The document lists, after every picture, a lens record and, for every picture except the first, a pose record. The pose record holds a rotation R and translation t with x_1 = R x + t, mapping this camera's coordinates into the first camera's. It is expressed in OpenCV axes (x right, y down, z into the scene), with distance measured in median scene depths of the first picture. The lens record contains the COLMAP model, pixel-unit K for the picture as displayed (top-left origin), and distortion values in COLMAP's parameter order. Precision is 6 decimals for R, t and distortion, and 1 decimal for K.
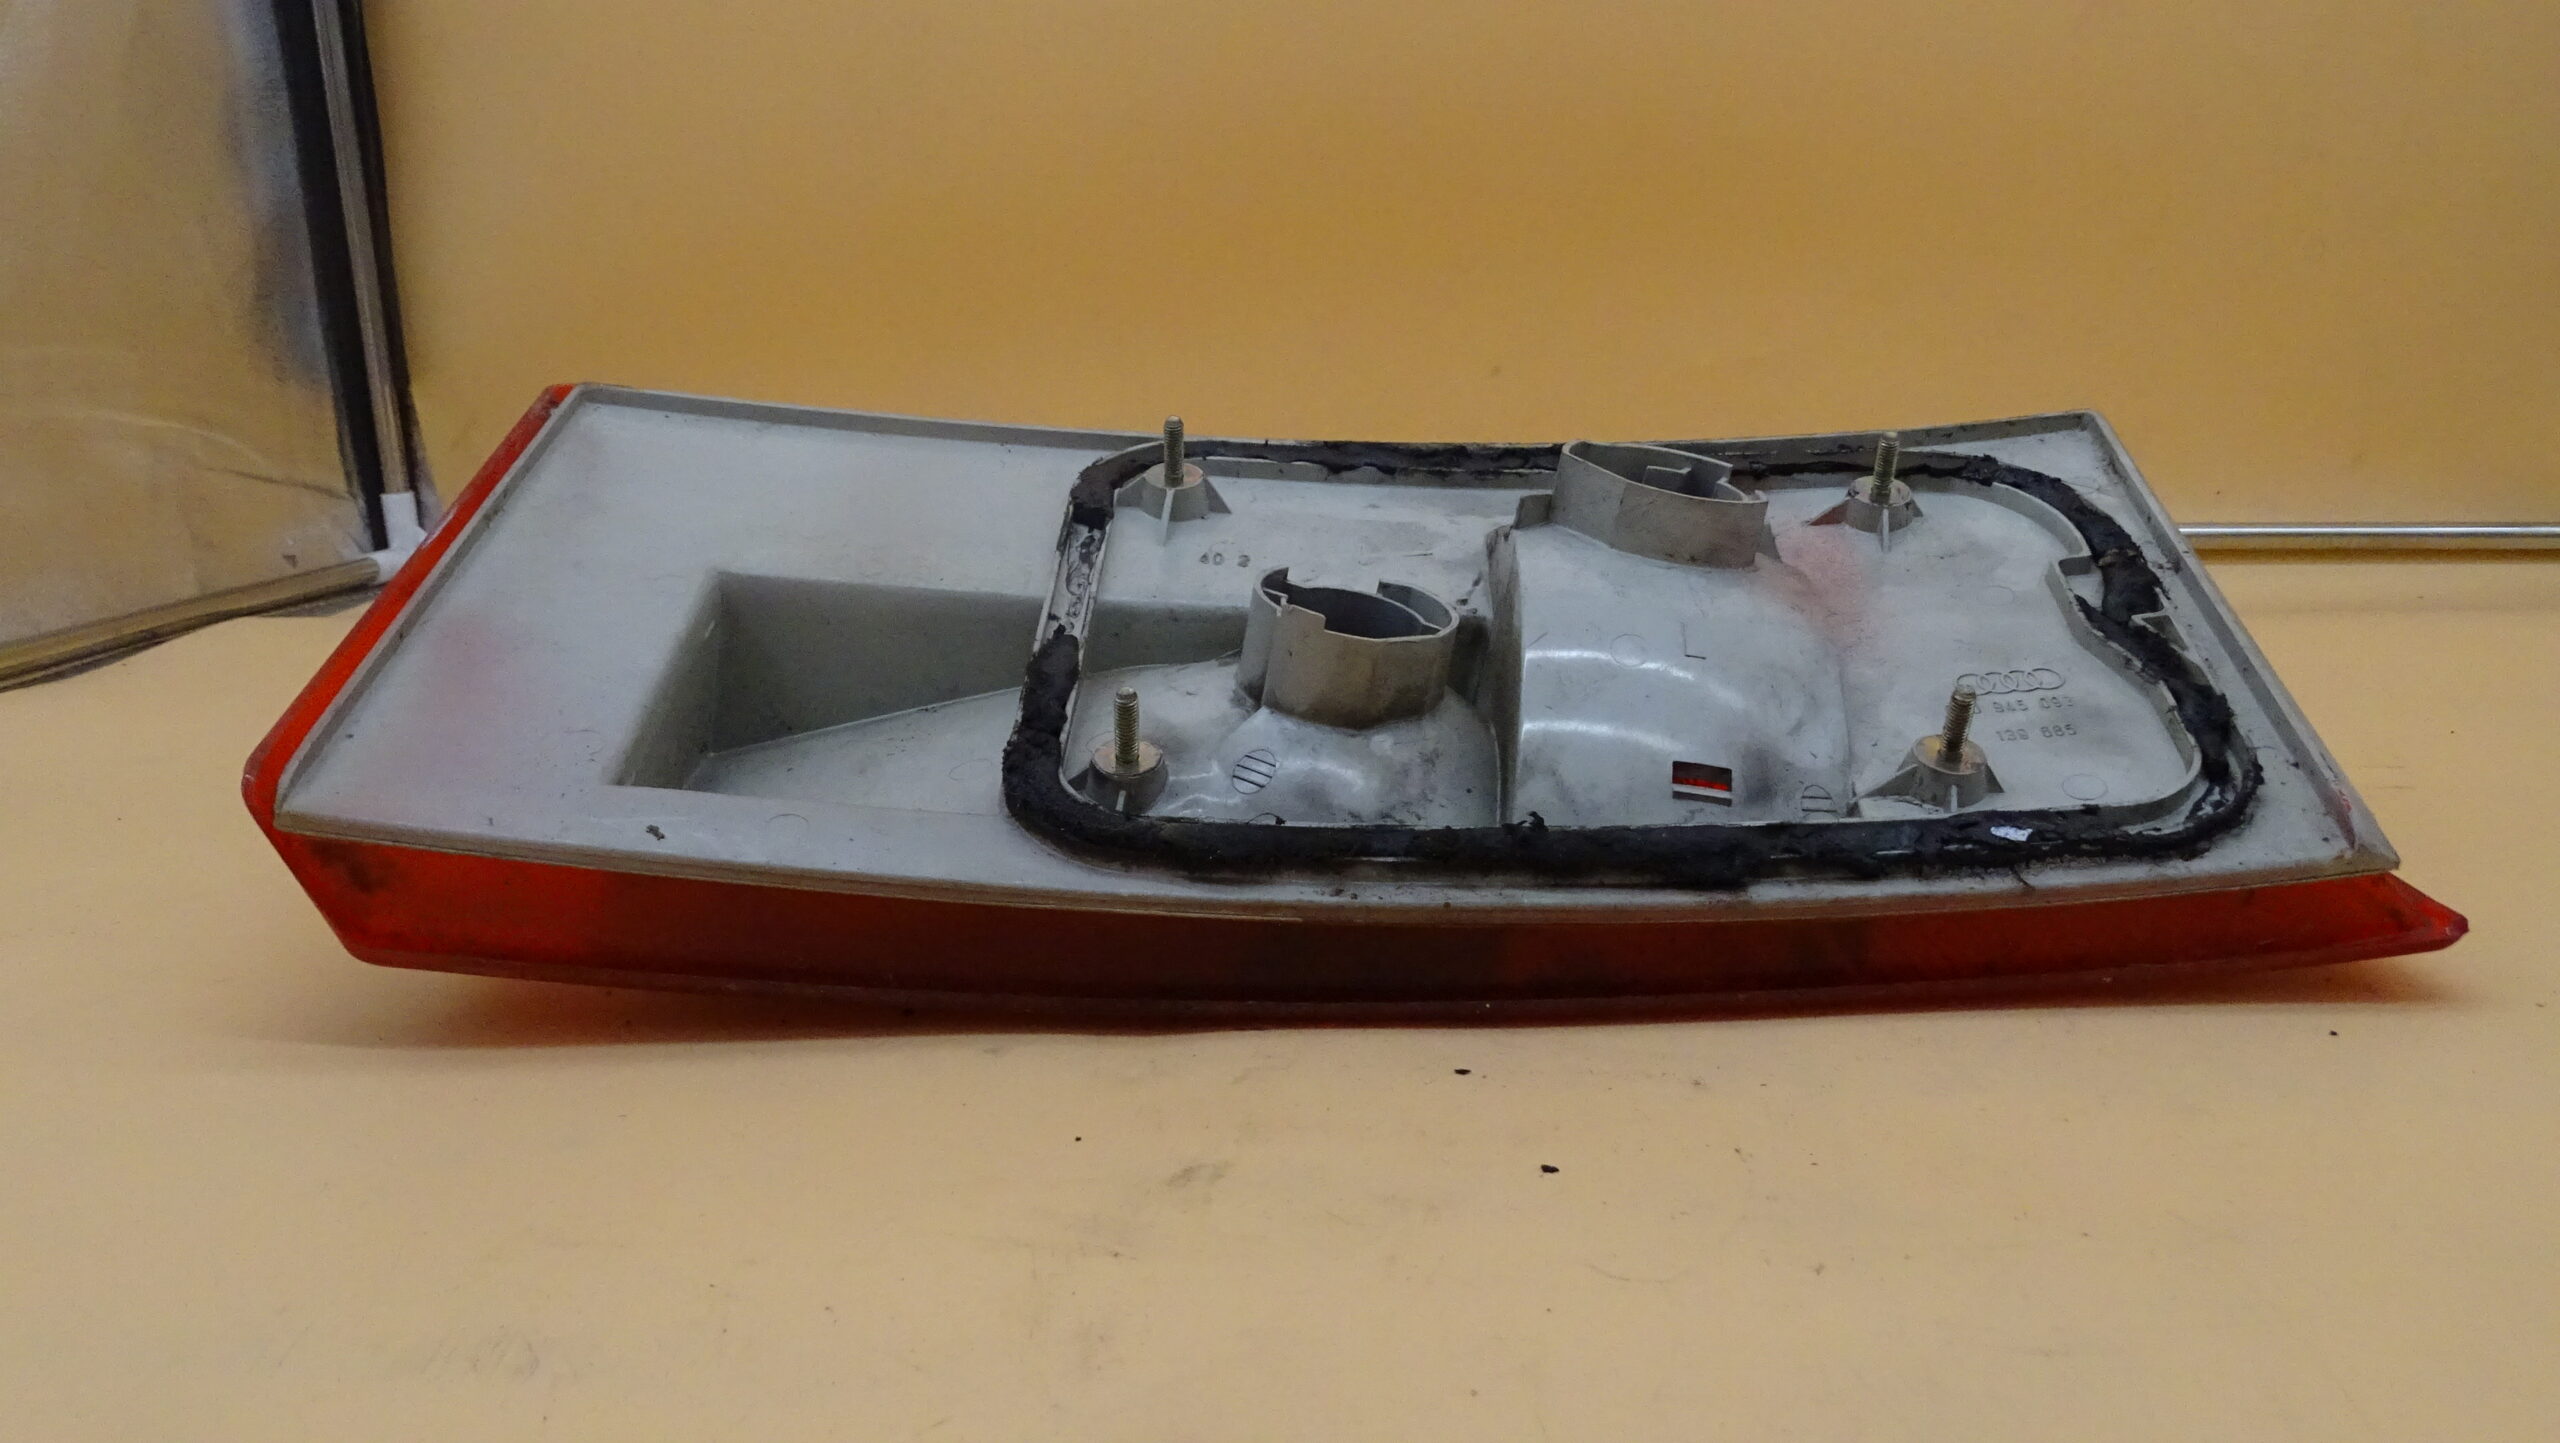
lens RADIAL K [[2056.5, 0, 1283.0], [0, 2056.5, 718.3], [0, 0, 1]] dist [0.011297, 0.007912]
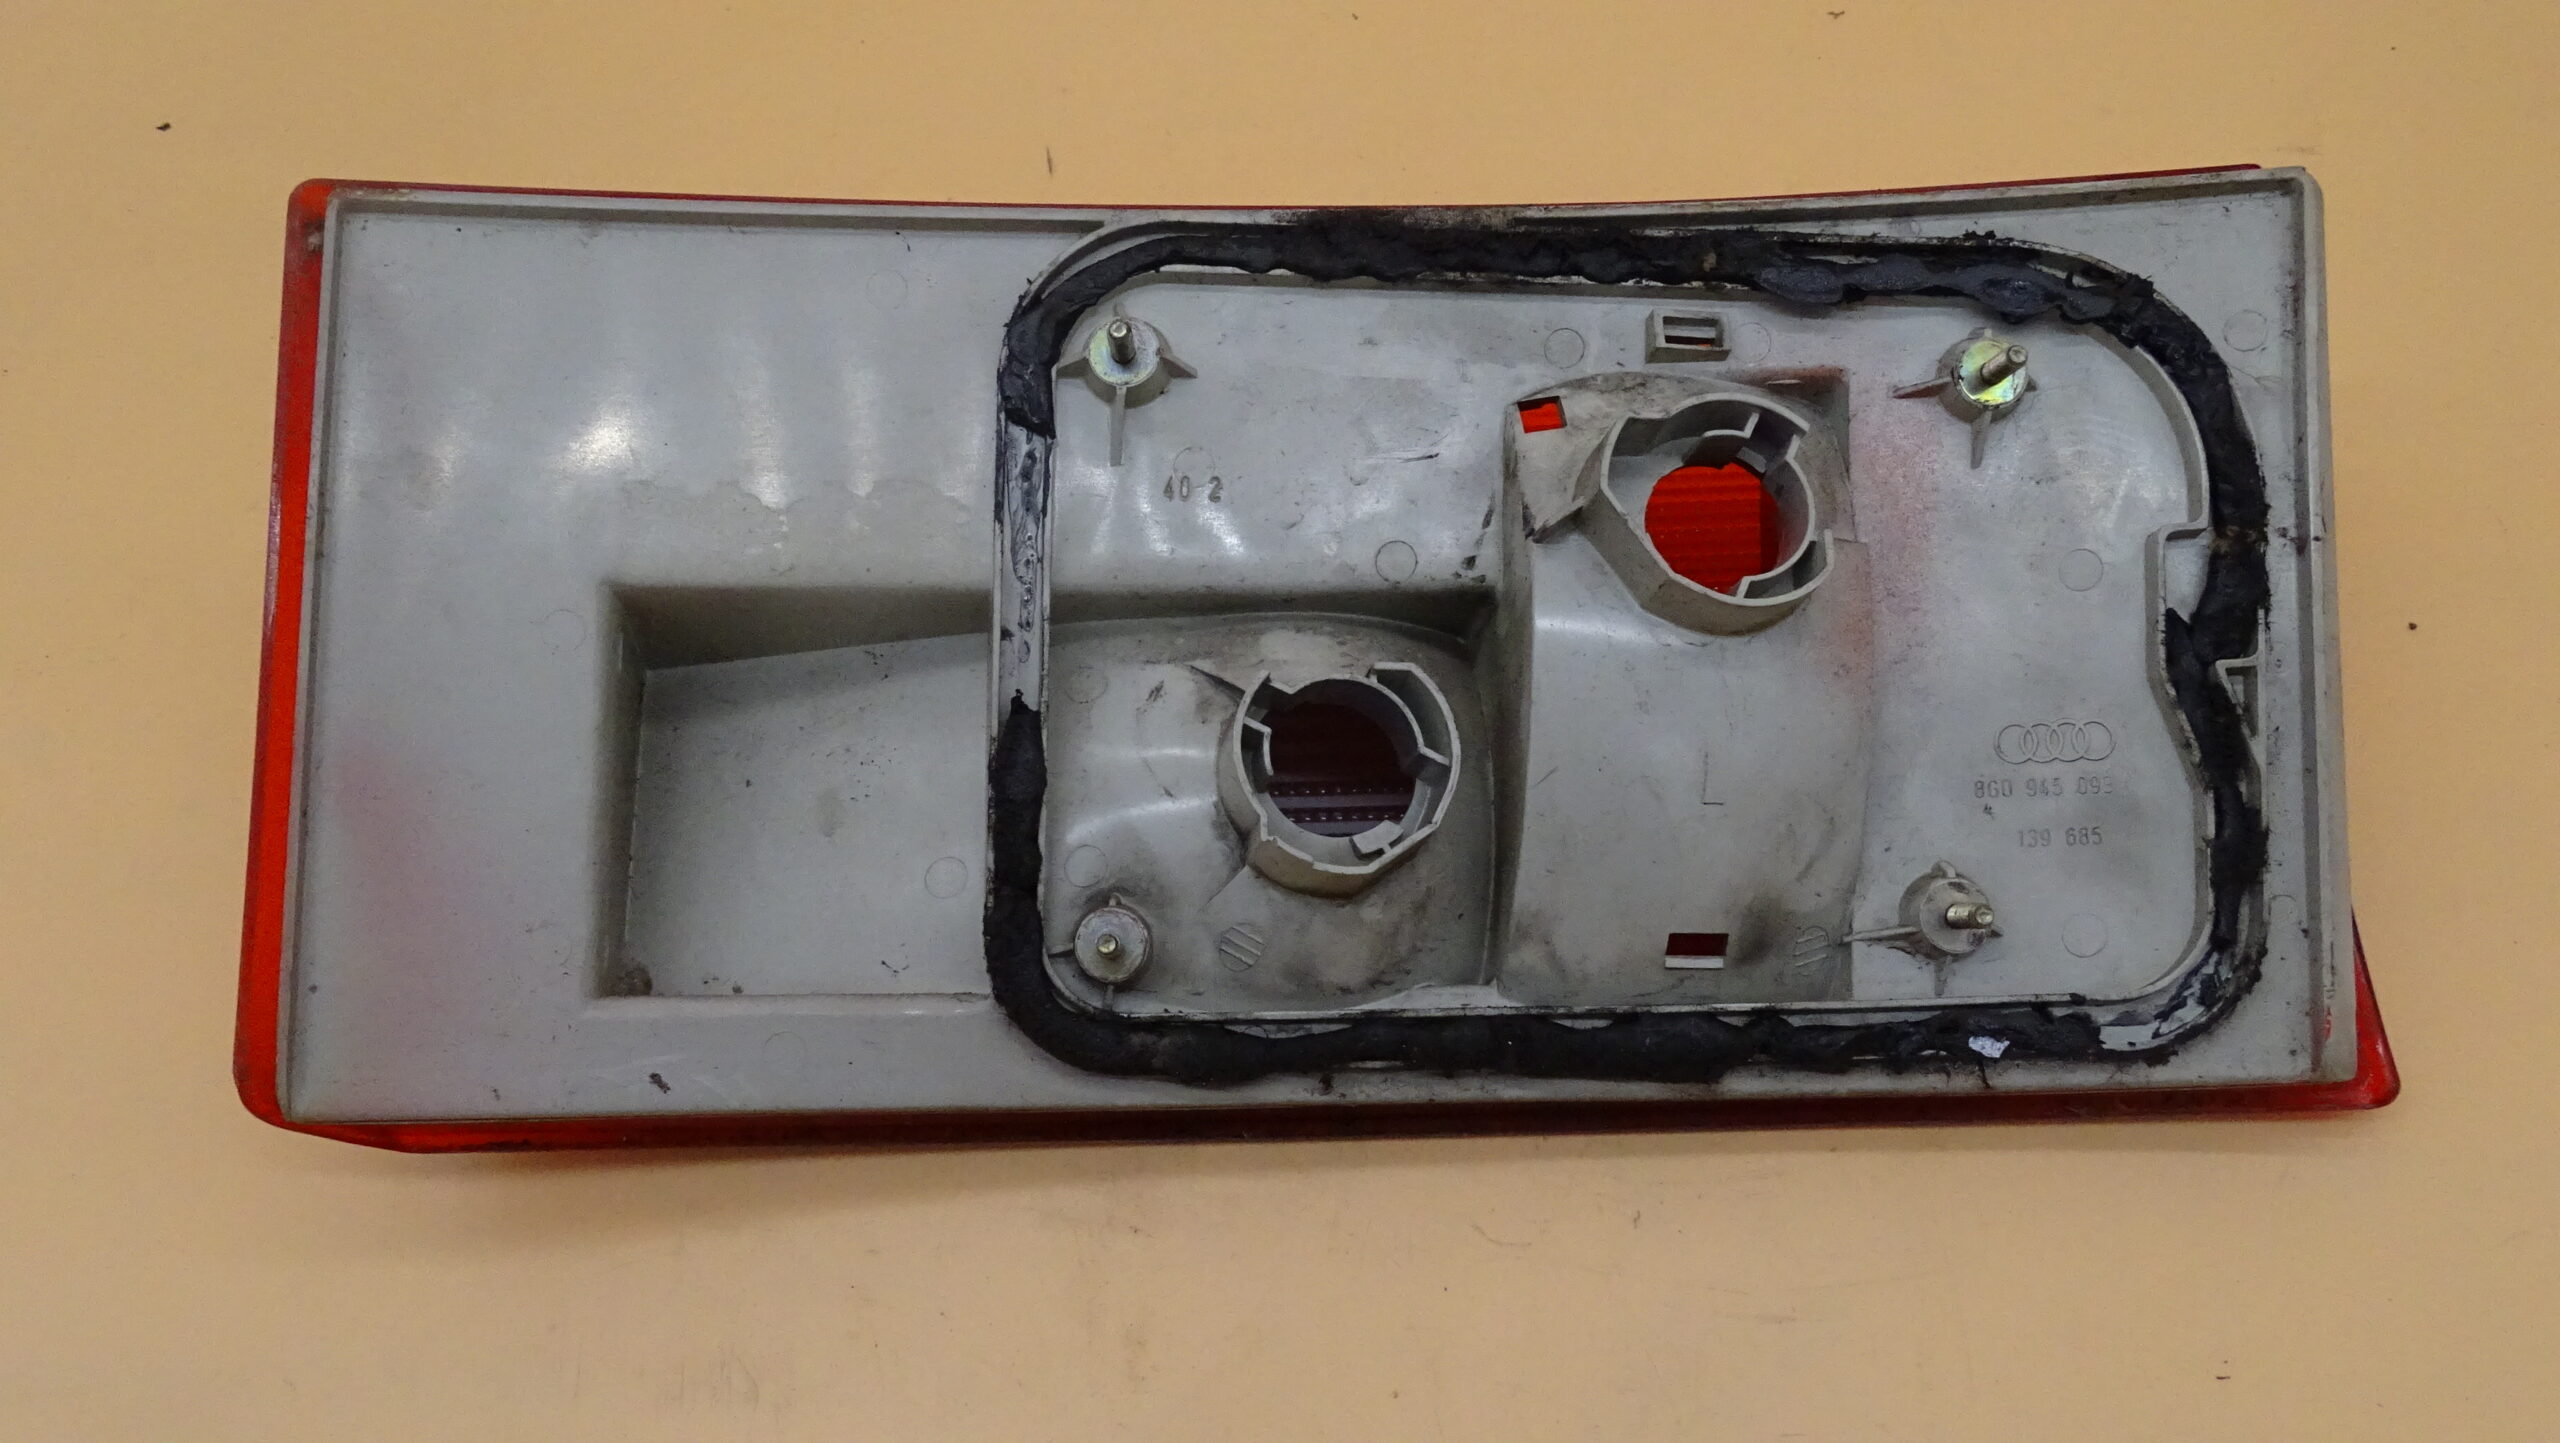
lens RADIAL K [[2056.5, 0, 1273.2], [0, 2056.5, 706.7], [0, 0, 1]] dist [0.011297, 0.007912]
pose [[0.999791, -0.020352, -0.001843, 0.004966], [0.014356, 0.635323, 0.772113, -0.758352], [-0.014543, -0.771979, 0.635482, 0.438644]]
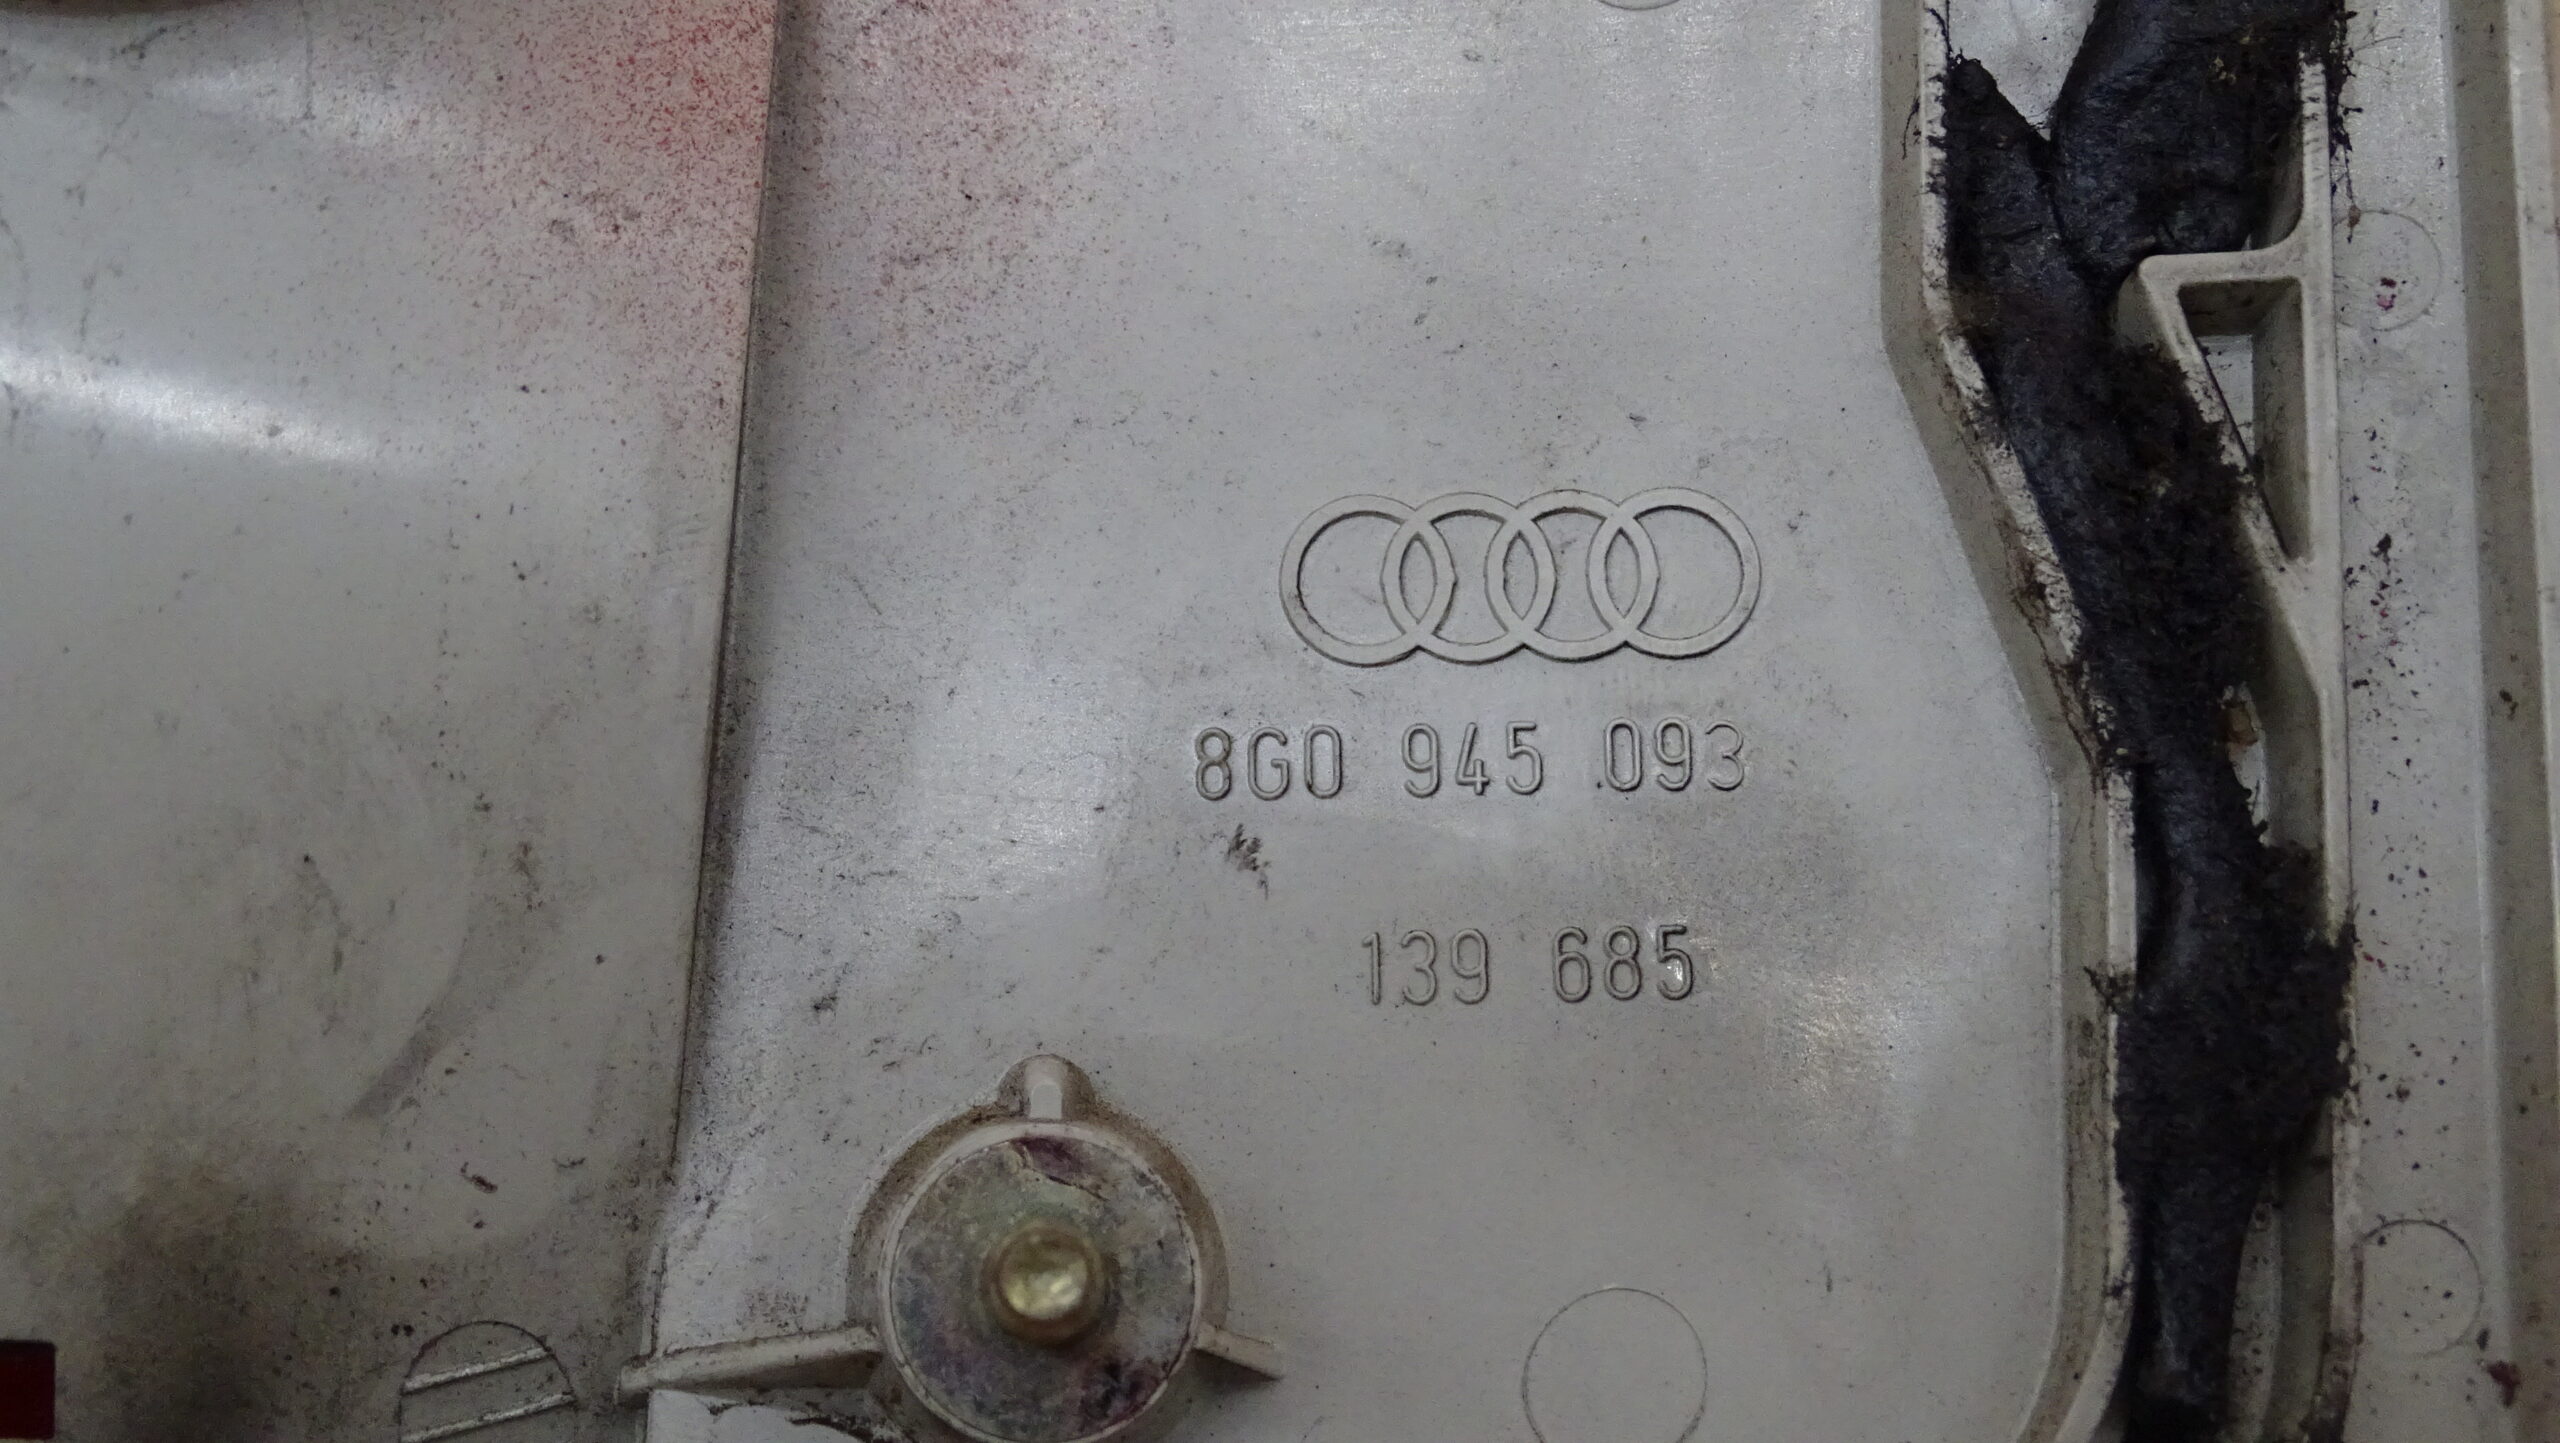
lens RADIAL K [[2914.9, 0, 1276.9], [0, 2914.9, 727.7], [0, 0, 1]] dist [-0.046083, 0.000000]
pose [[0.998159, 0.012043, 0.059452, 0.312422], [-0.050238, 0.713393, 0.698961, -0.233770], [-0.033995, -0.700661, 0.712684, 0.774152]]
